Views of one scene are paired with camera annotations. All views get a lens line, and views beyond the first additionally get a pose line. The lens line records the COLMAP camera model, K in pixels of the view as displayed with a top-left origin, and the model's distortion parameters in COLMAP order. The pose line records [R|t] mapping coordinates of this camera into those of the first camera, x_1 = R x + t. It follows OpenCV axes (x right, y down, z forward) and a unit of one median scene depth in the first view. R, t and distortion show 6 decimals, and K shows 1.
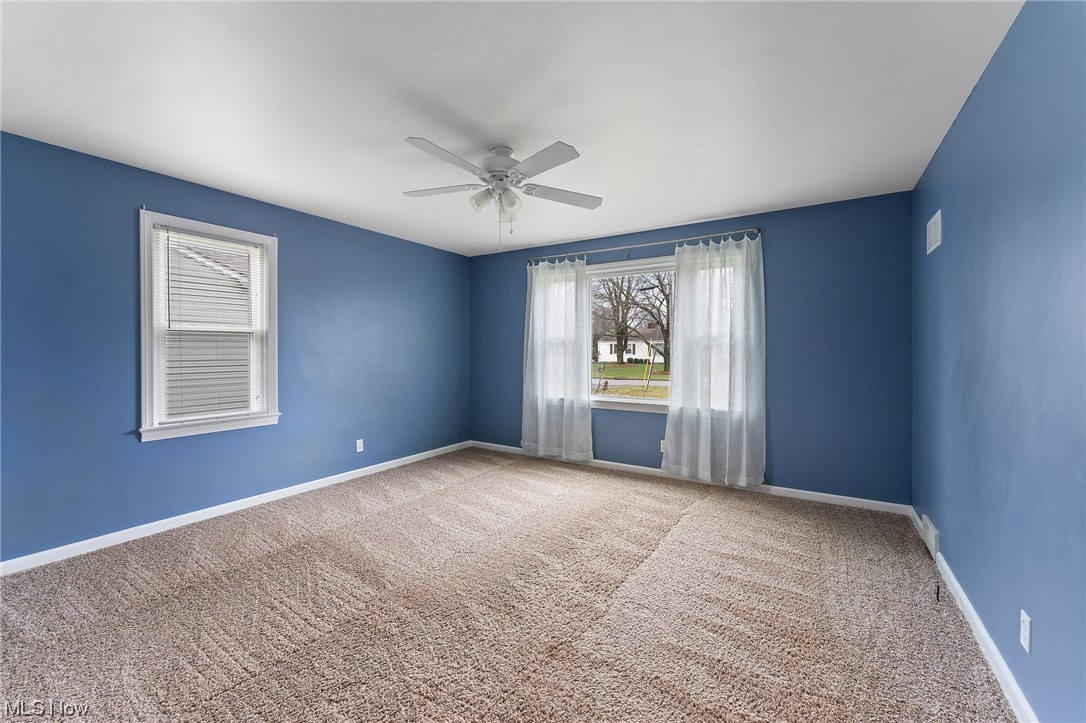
lens RADIAL K [[432.2, 0, 546.4], [0, 432.2, 356.6], [0, 0, 1]] dist [0.001585, 0.000069]
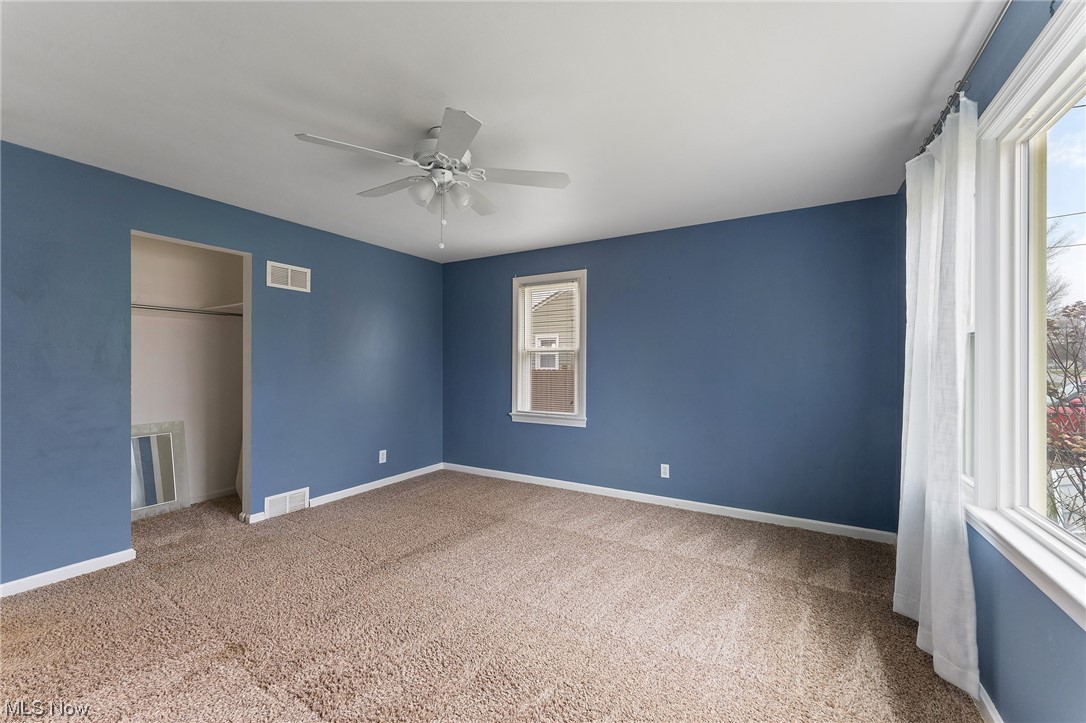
lens RADIAL K [[432.2, 0, 540.9], [0, 432.2, 363.8], [0, 0, 1]] dist [0.001585, 0.000069]
pose [[0.030975, 0.000006, -0.999520, 0.557121], [-0.016976, 0.999856, -0.000520, -0.014988], [0.999376, 0.016984, 0.030971, 0.857505]]
